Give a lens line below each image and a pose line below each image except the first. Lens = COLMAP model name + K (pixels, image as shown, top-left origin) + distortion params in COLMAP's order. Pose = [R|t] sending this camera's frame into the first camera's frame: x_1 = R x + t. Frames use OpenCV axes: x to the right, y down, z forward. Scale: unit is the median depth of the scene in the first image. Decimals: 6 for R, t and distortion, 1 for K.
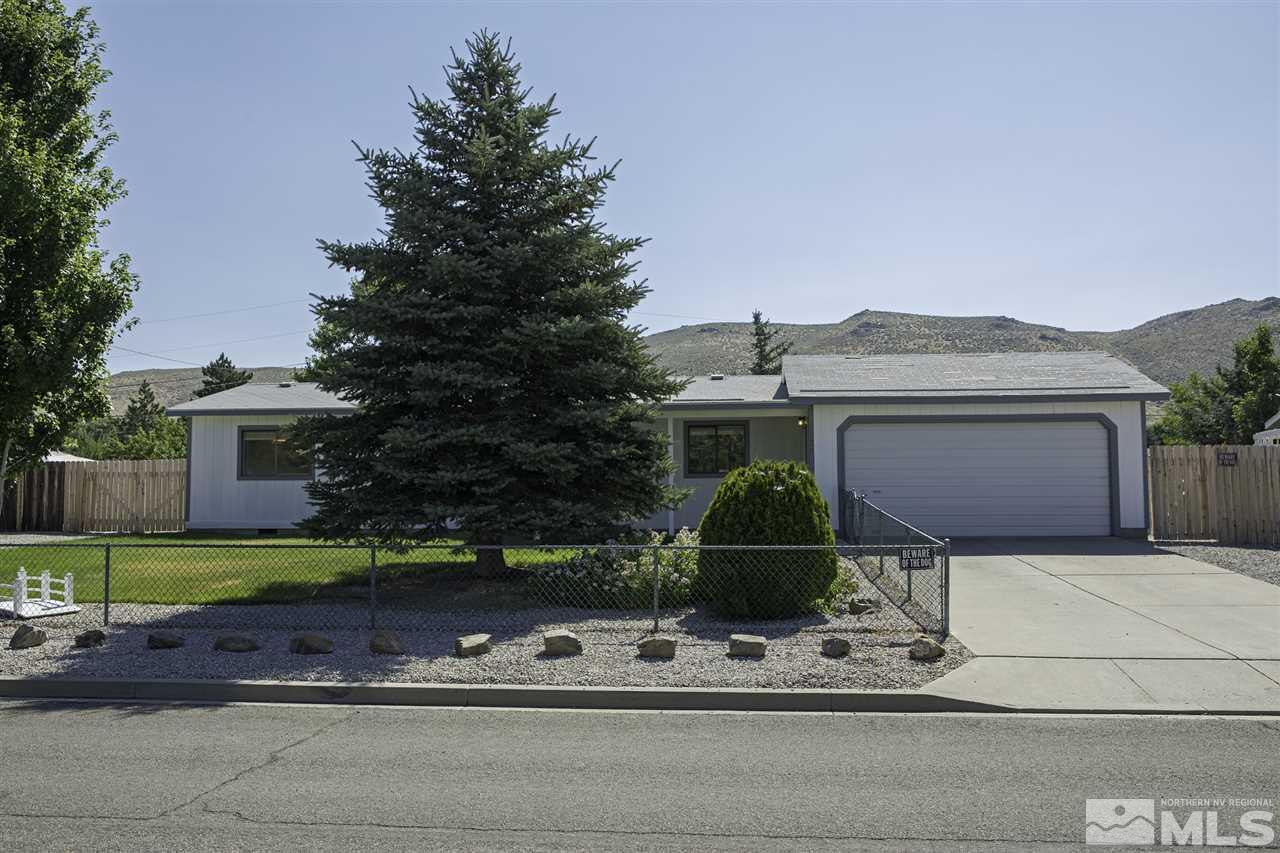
lens RADIAL K [[1102.5, 0, 640.0], [0, 1102.5, 426.5], [0, 0, 1]] dist [-0.003035, -0.001310]
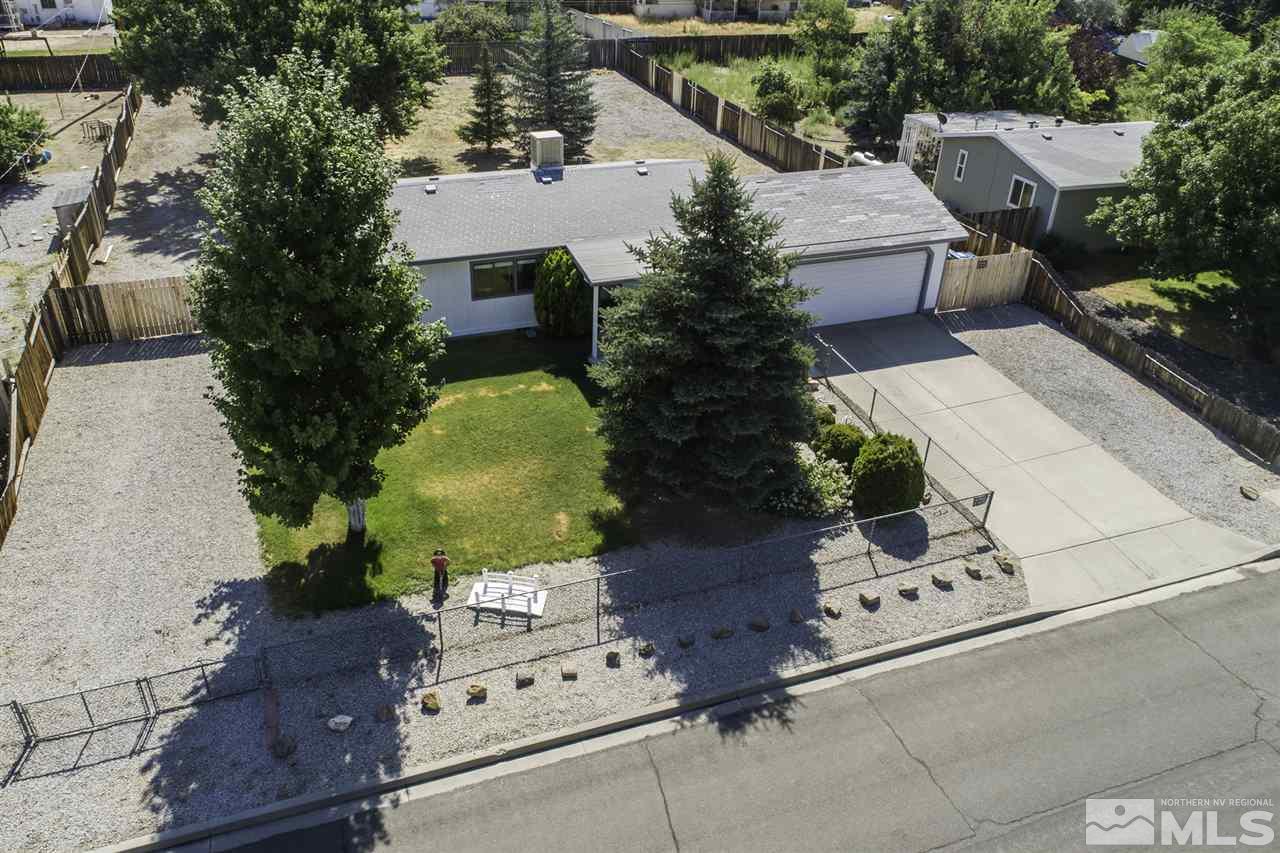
lens RADIAL K [[909.5, 0, 657.4], [0, 909.5, 404.0], [0, 0, 1]] dist [0.041830, -0.000047]
pose [[0.898431, -0.187099, 0.397260, -0.555192], [-0.065102, 0.837932, 0.541878, -0.544021], [-0.434262, -0.512702, 0.740643, 0.027157]]
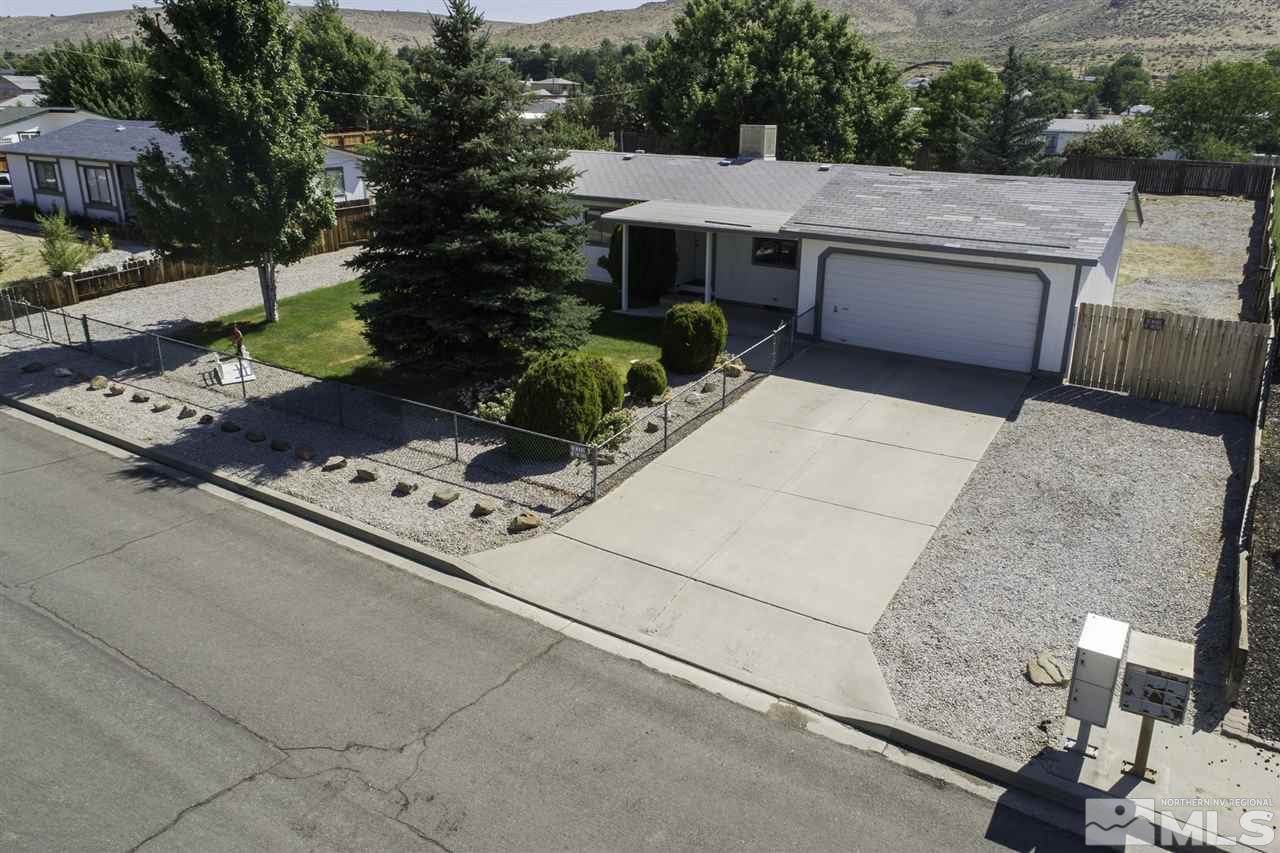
lens RADIAL K [[920.9, 0, 642.2], [0, 920.9, 370.6], [0, 0, 1]] dist [0.048397, 0.000980]
pose [[0.886050, 0.149588, -0.438793, 0.497286], [0.010532, 0.939771, 0.341643, -0.243844], [0.463471, -0.307334, 0.831108, -0.001211]]
